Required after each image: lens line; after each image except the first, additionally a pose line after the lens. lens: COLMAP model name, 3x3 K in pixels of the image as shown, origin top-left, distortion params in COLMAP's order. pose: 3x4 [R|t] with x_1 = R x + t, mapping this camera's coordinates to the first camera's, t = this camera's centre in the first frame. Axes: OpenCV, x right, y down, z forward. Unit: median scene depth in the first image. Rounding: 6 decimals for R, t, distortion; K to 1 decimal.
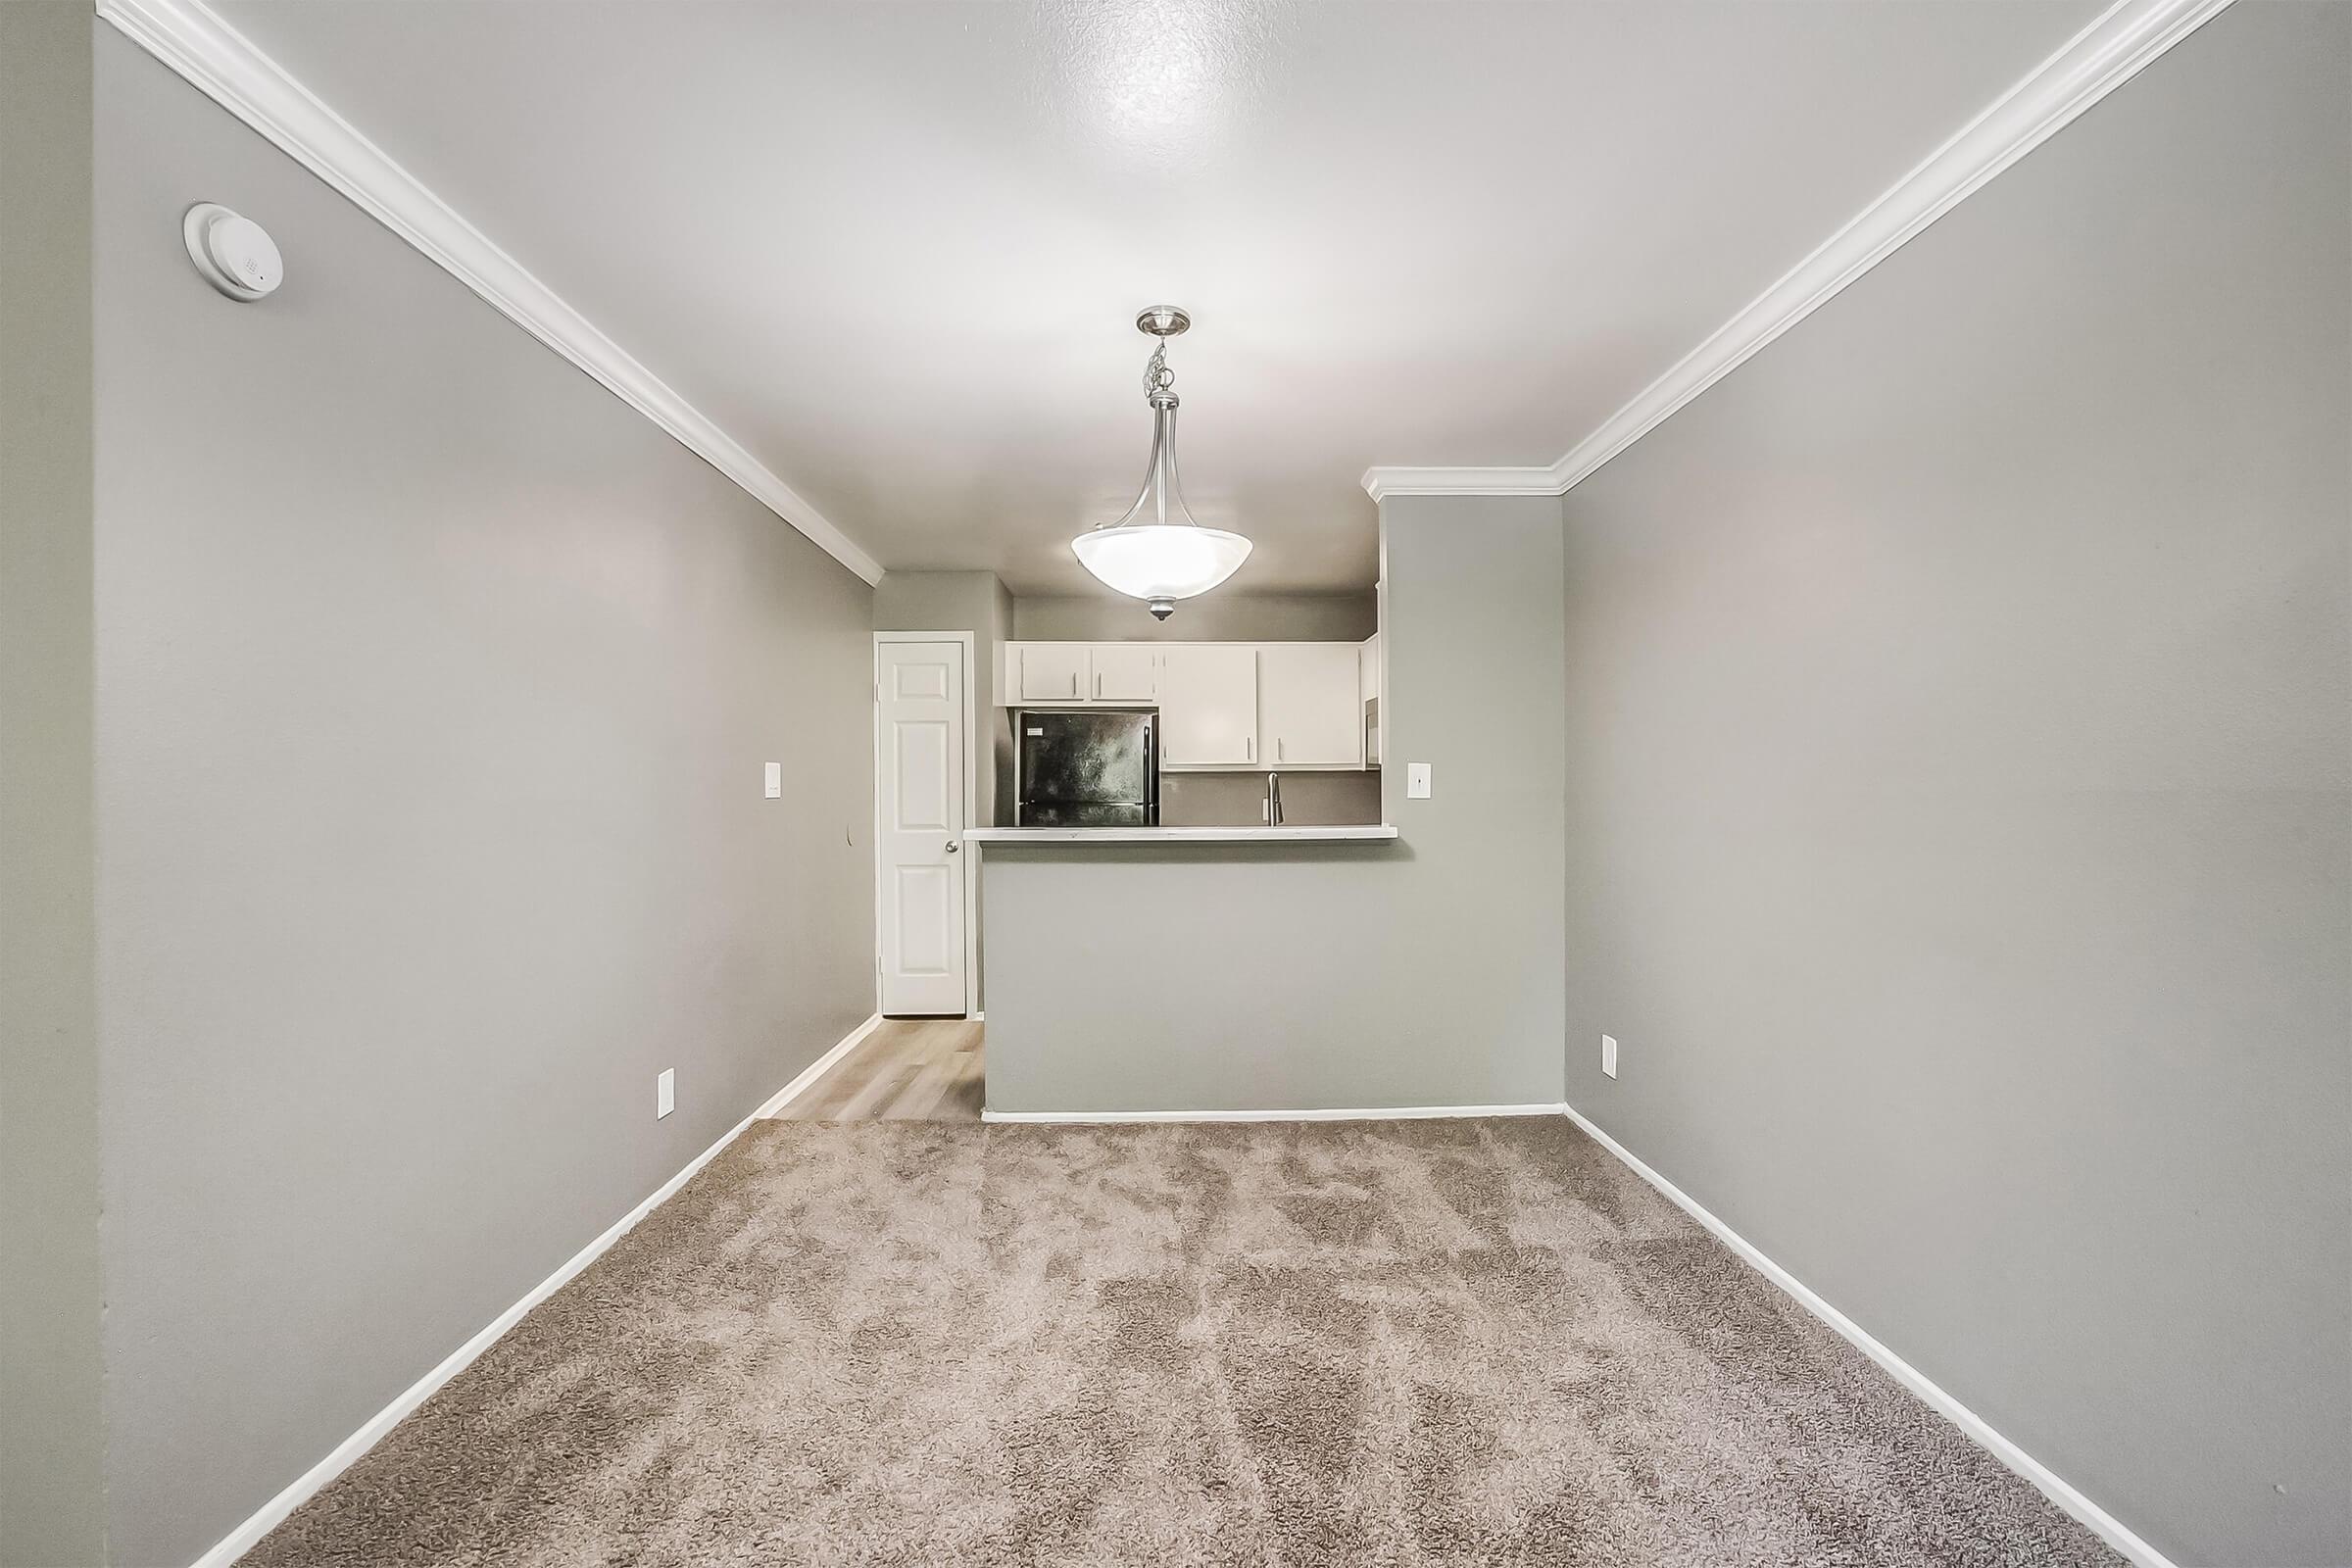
lens RADIAL K [[948.7, 0, 1177.6], [0, 948.7, 800.3], [0, 0, 1]] dist [-0.040810, 0.010147]
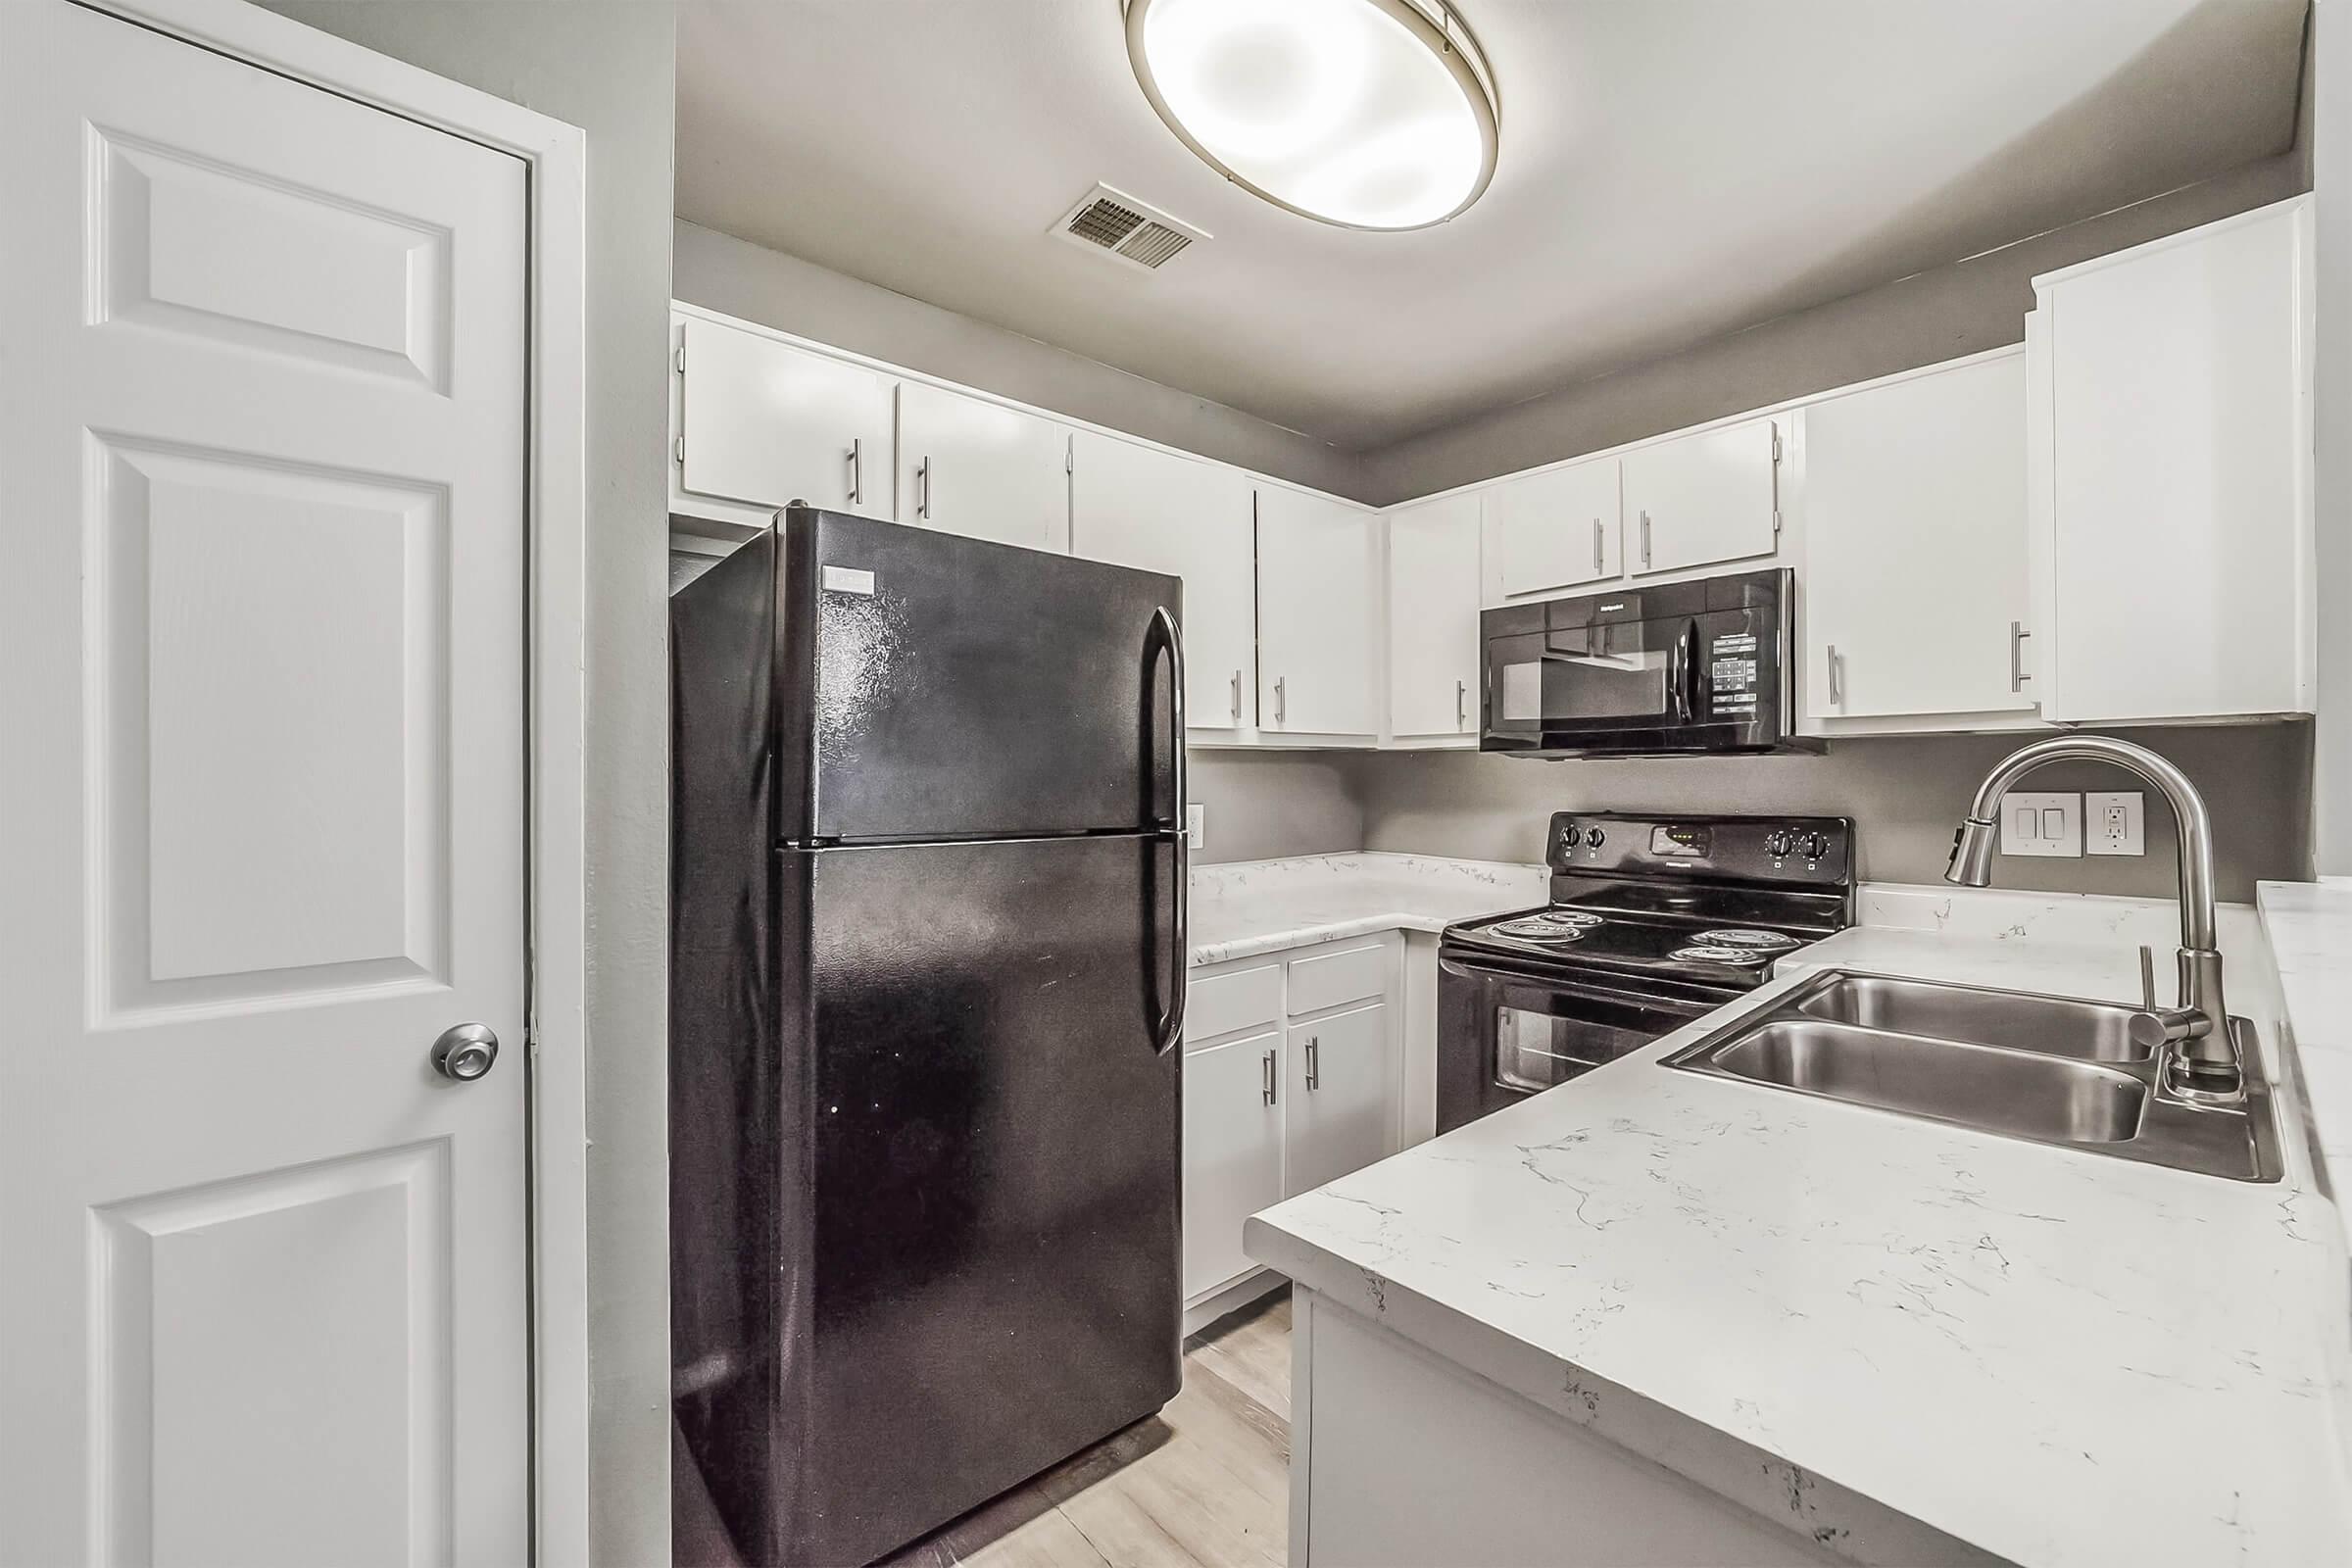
lens RADIAL K [[941.6, 0, 1178.1], [0, 941.6, 783.0], [0, 0, 1]] dist [-0.037087, 0.008617]
pose [[0.769720, -0.004256, 0.638367, -0.404331], [0.012076, 0.999896, -0.007895, -0.016549], [-0.638267, 0.013786, 0.769691, 1.181307]]
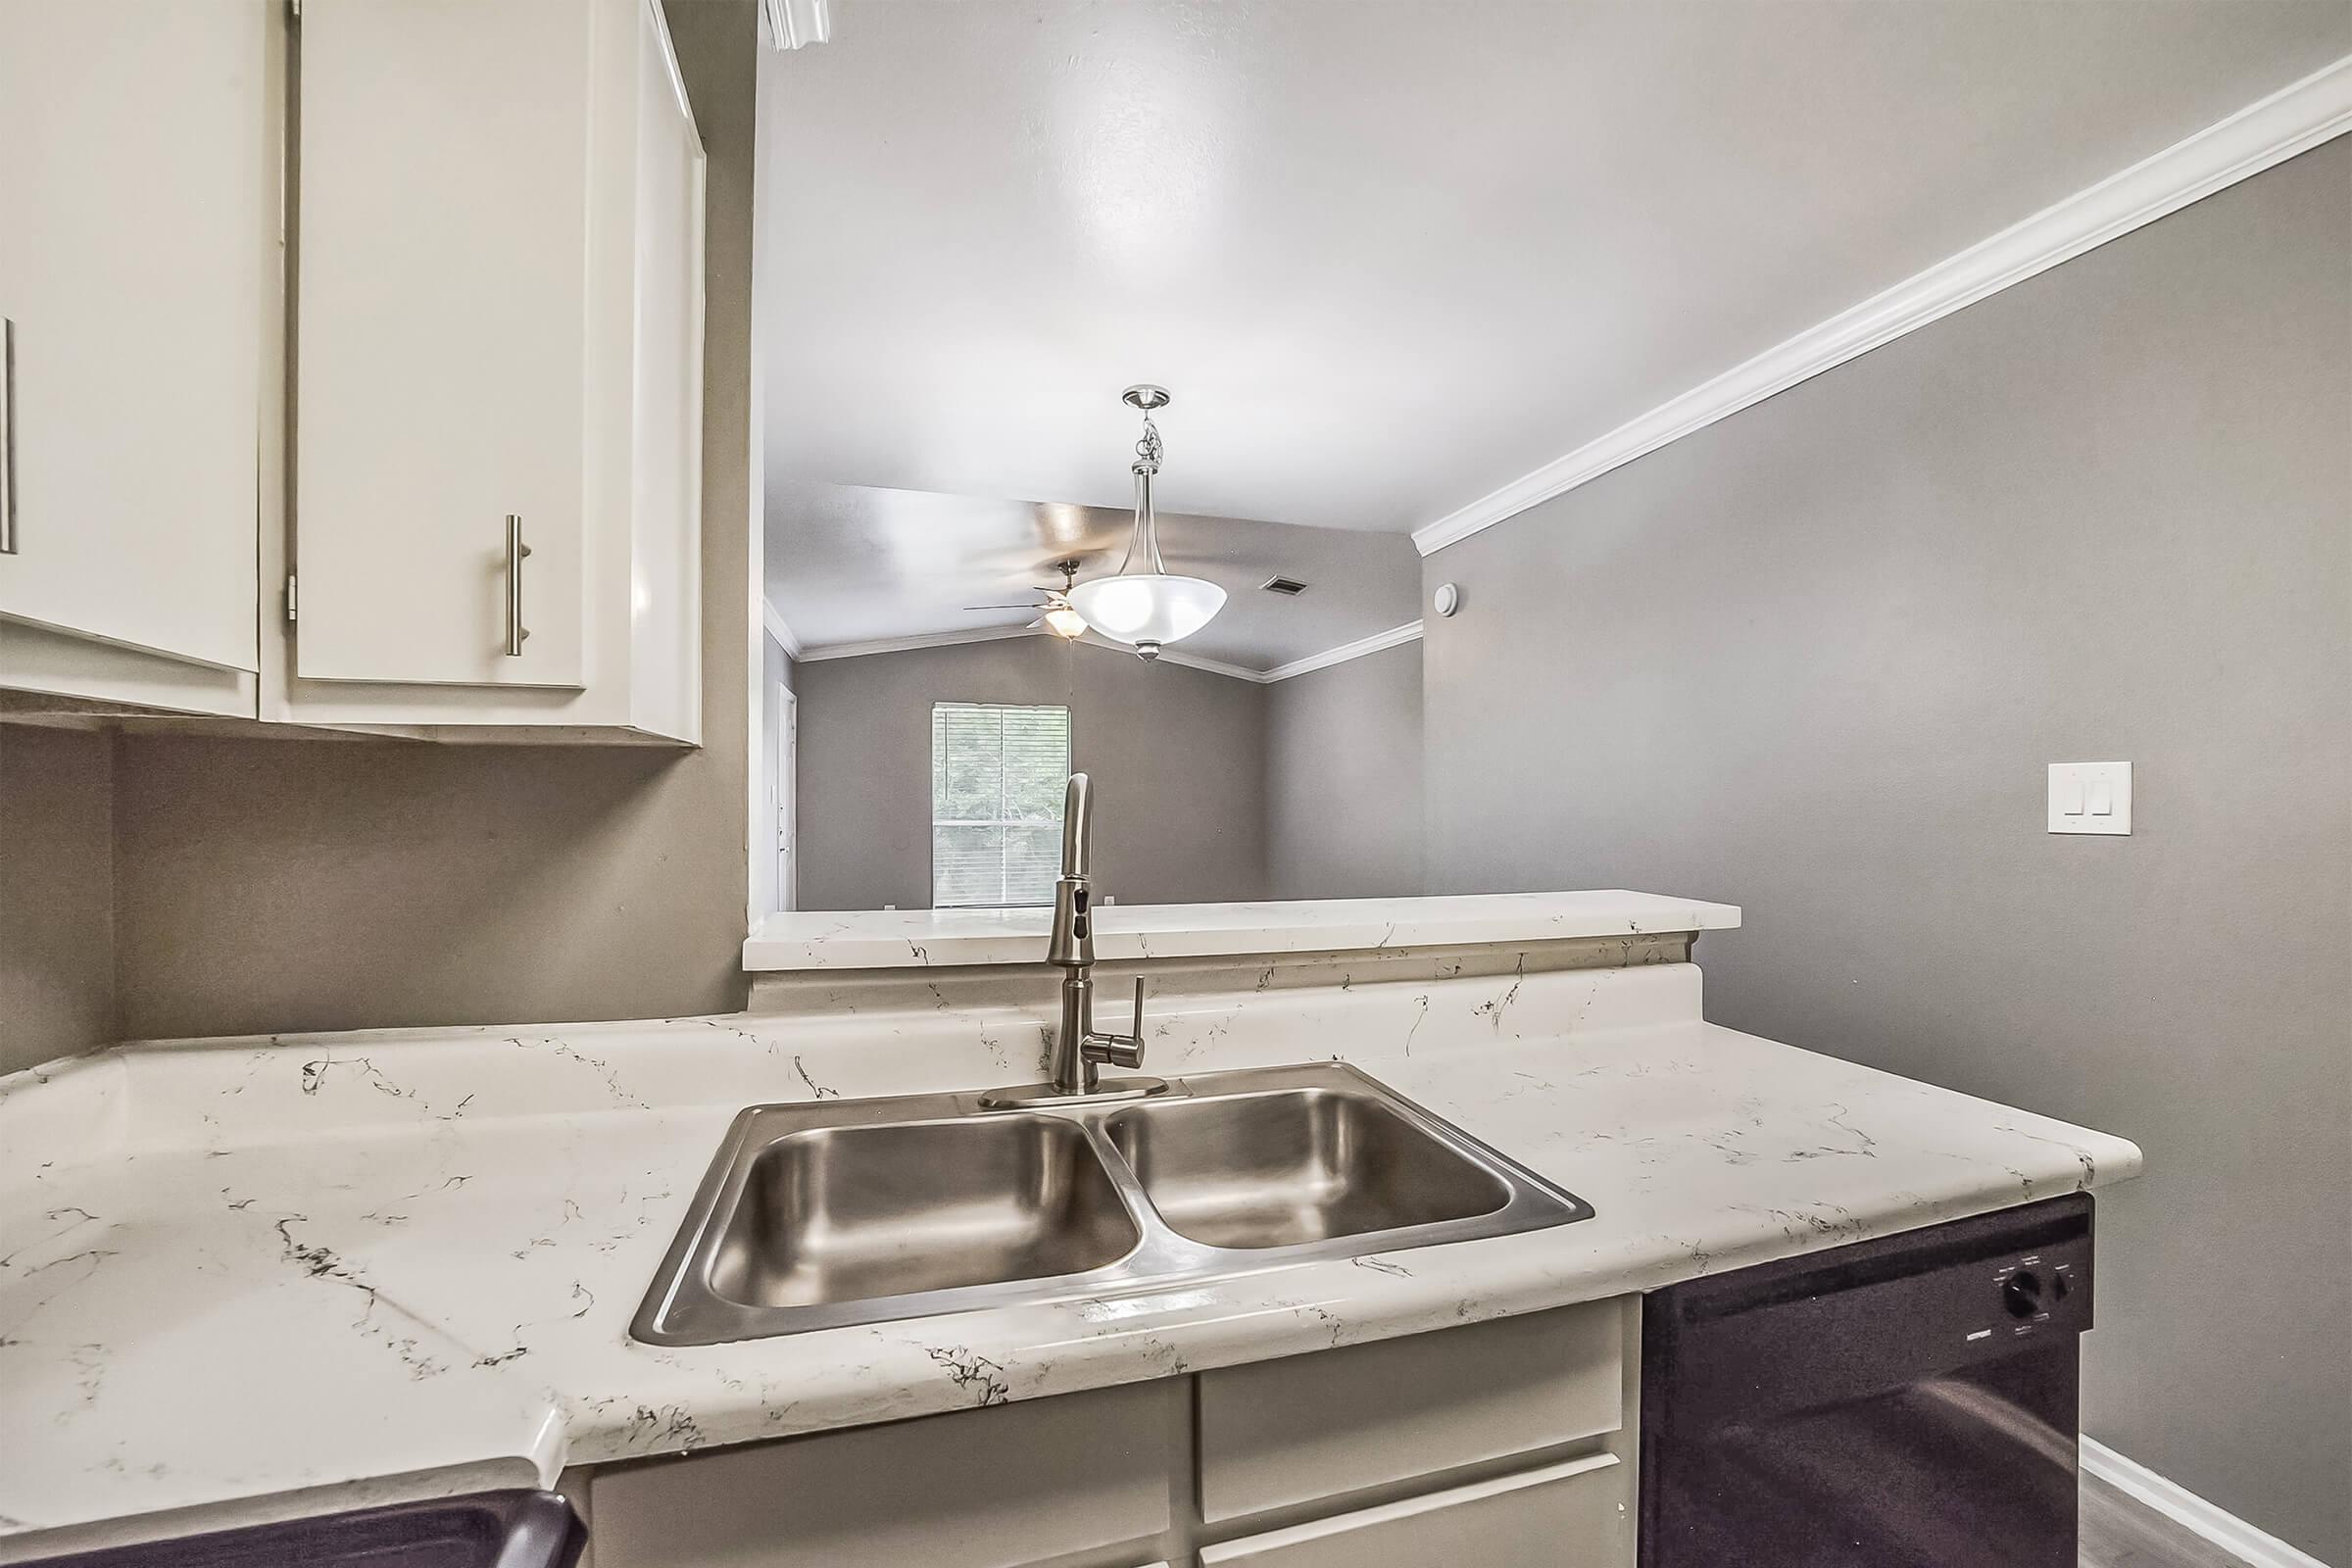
lens RADIAL K [[948.7, 0, 1177.6], [0, 948.7, 800.3], [0, 0, 1]] dist [-0.040810, 0.010147]
pose [[-0.967597, 0.002213, -0.252489, 0.184378], [-0.001074, 0.999916, 0.012882, -0.030186], [0.252496, 0.012736, -0.967514, 1.592210]]
